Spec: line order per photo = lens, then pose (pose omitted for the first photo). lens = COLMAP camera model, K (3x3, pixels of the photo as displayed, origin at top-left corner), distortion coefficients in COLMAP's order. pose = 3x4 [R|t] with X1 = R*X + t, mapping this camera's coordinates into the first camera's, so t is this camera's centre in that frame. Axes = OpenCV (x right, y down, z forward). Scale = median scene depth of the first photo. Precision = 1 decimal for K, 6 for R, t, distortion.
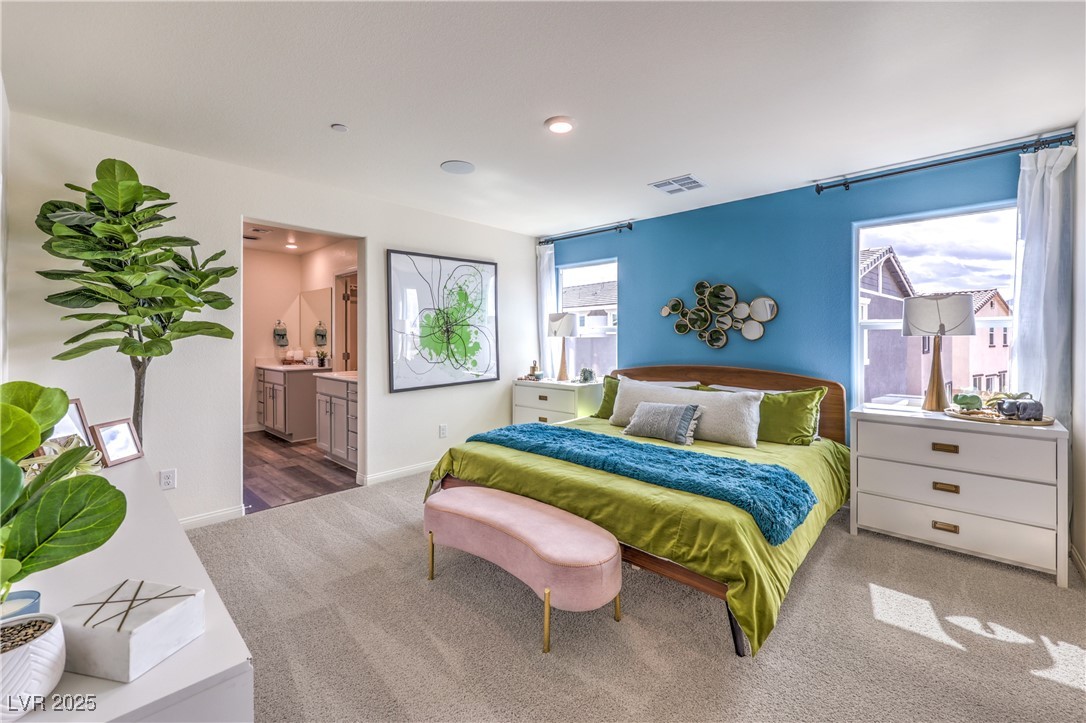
lens RADIAL K [[442.7, 0, 540.9], [0, 442.7, 337.0], [0, 0, 1]] dist [0.002613, -0.000560]
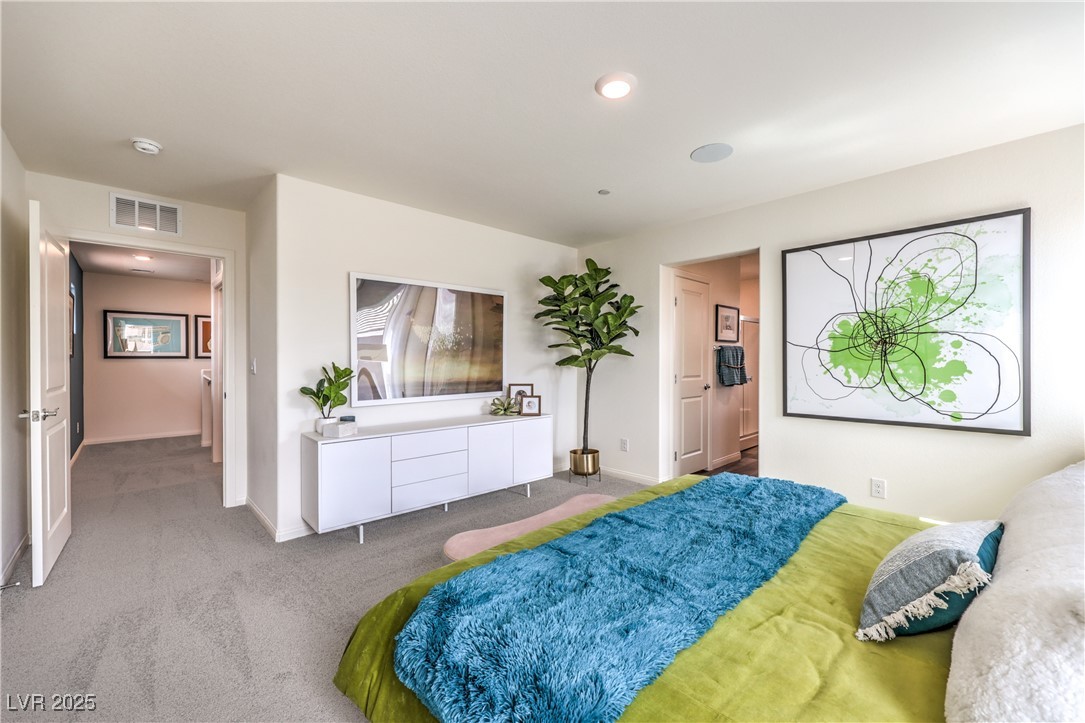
lens RADIAL K [[442.3, 0, 544.0], [0, 442.3, 357.4], [0, 0, 1]] dist [0.002613, -0.000560]
pose [[-0.033501, 0.013111, -0.999353, 0.513827], [-0.001321, 0.999913, 0.013162, 0.000976], [0.999438, 0.001761, -0.033481, 0.531499]]
